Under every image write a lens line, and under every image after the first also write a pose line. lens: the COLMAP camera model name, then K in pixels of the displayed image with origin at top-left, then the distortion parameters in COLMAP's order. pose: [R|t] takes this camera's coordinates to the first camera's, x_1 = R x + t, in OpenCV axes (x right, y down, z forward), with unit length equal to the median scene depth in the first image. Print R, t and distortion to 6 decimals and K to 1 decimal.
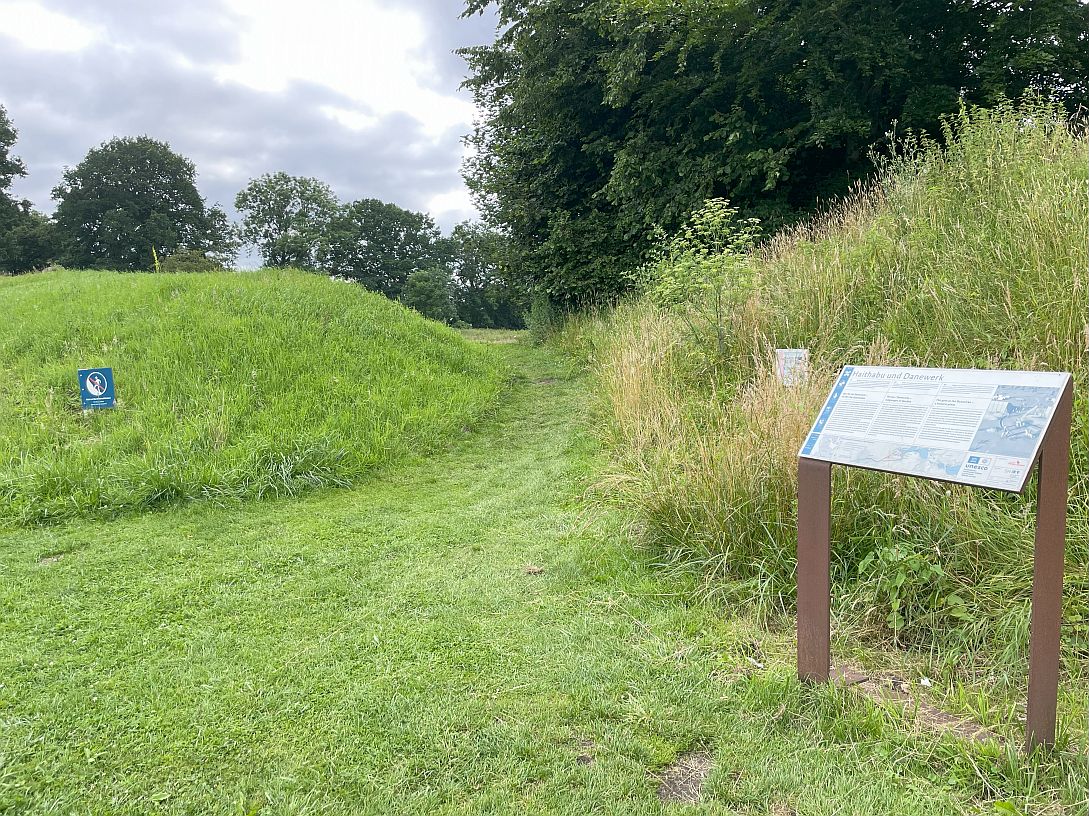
lens RADIAL K [[817.5, 0, 544.5], [0, 817.5, 408.0], [0, 0, 1]] dist [0.041859, -0.005894]
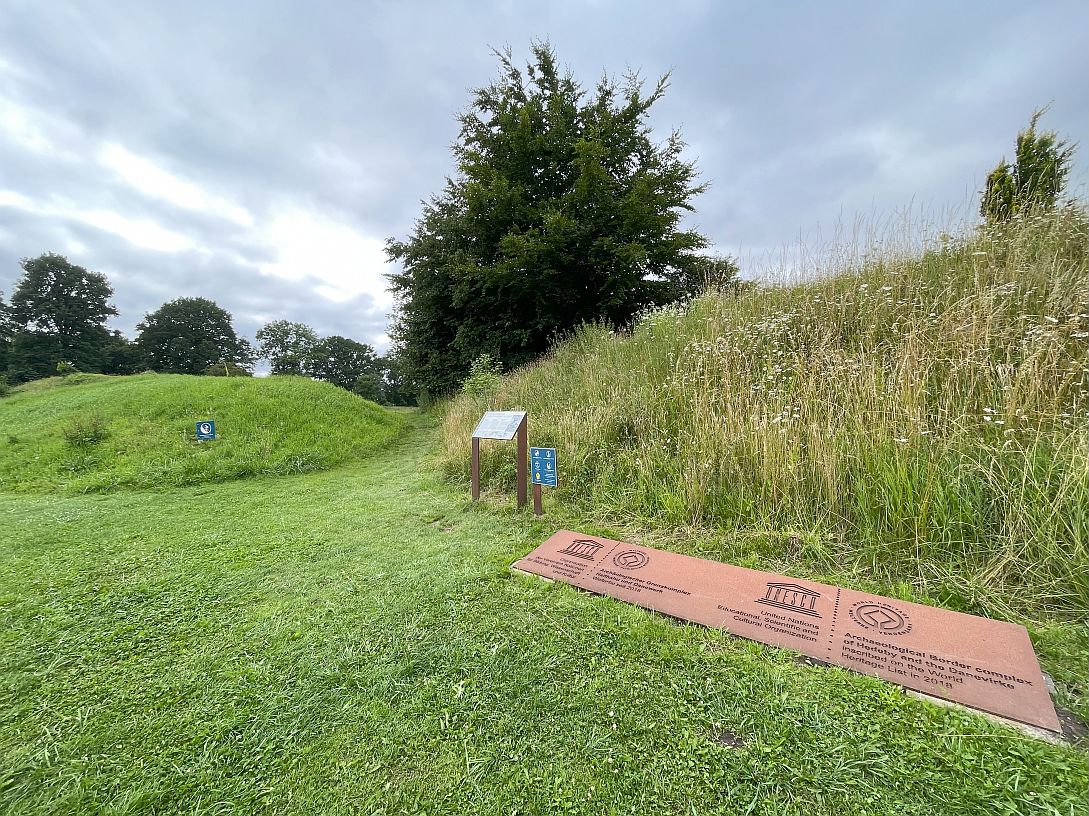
lens RADIAL K [[432.7, 0, 544.5], [0, 432.7, 408.0], [0, 0, 1]] dist [-0.017223, -0.000110]
pose [[0.970175, 0.001603, 0.242401, 0.024676], [0.021191, 0.995589, -0.091395, 0.016877], [-0.241478, 0.093806, 0.965862, -0.136181]]
